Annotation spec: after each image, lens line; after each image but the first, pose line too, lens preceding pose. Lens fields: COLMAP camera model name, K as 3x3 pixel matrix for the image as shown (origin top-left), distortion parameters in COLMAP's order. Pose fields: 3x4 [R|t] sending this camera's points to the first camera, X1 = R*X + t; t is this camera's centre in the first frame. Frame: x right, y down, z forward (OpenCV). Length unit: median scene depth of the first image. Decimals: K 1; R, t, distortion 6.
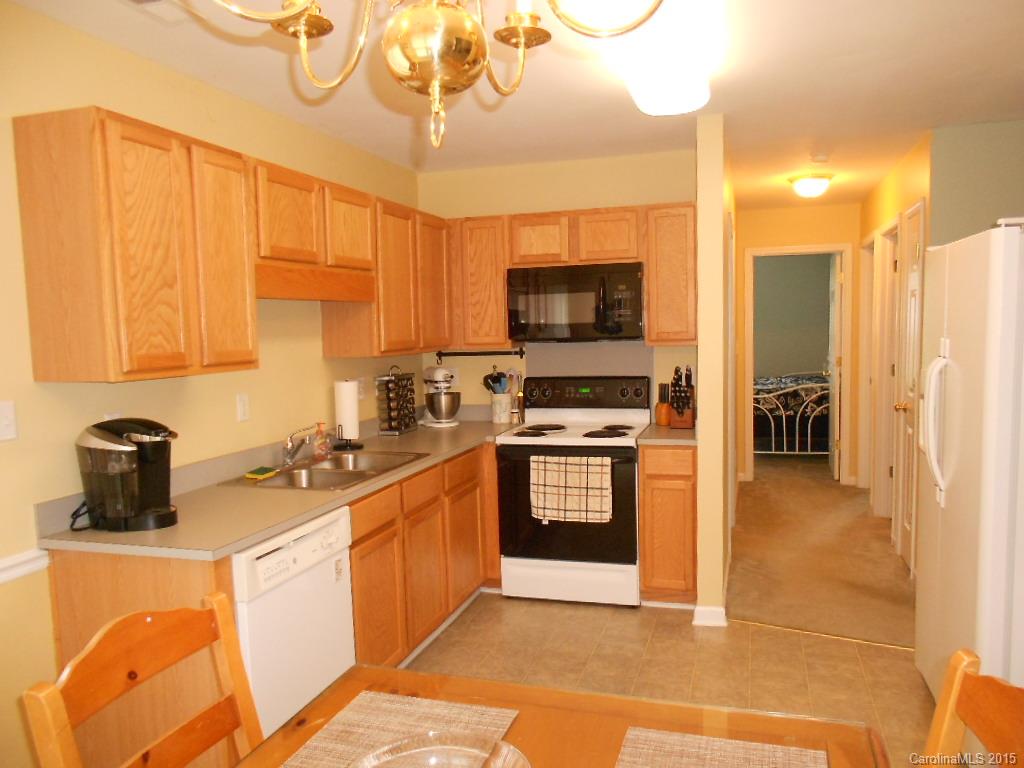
lens RADIAL K [[768.8, 0, 492.7], [0, 768.8, 396.7], [0, 0, 1]] dist [-0.007584, -0.002623]
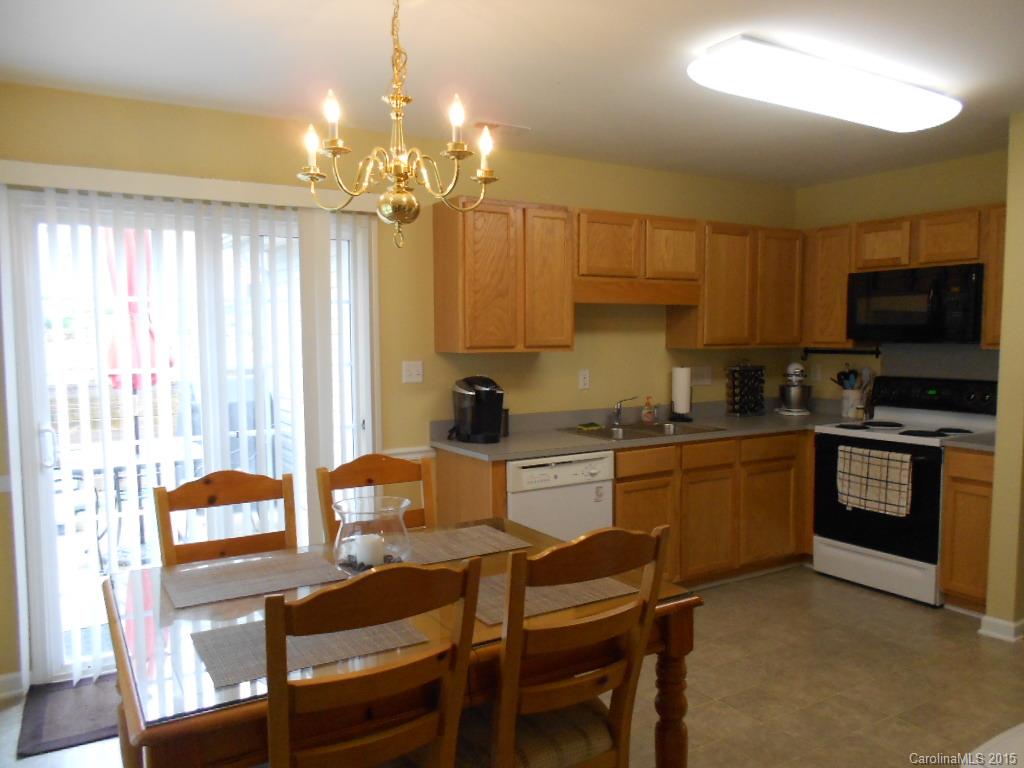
lens RADIAL K [[769.9, 0, 514.7], [0, 769.9, 397.8], [0, 0, 1]] dist [0.000079, 0.006417]
pose [[0.756462, 0.077635, -0.649414, 0.411556], [-0.074898, 0.996681, 0.031905, 0.009486], [0.649736, 0.024505, 0.759765, -0.133639]]
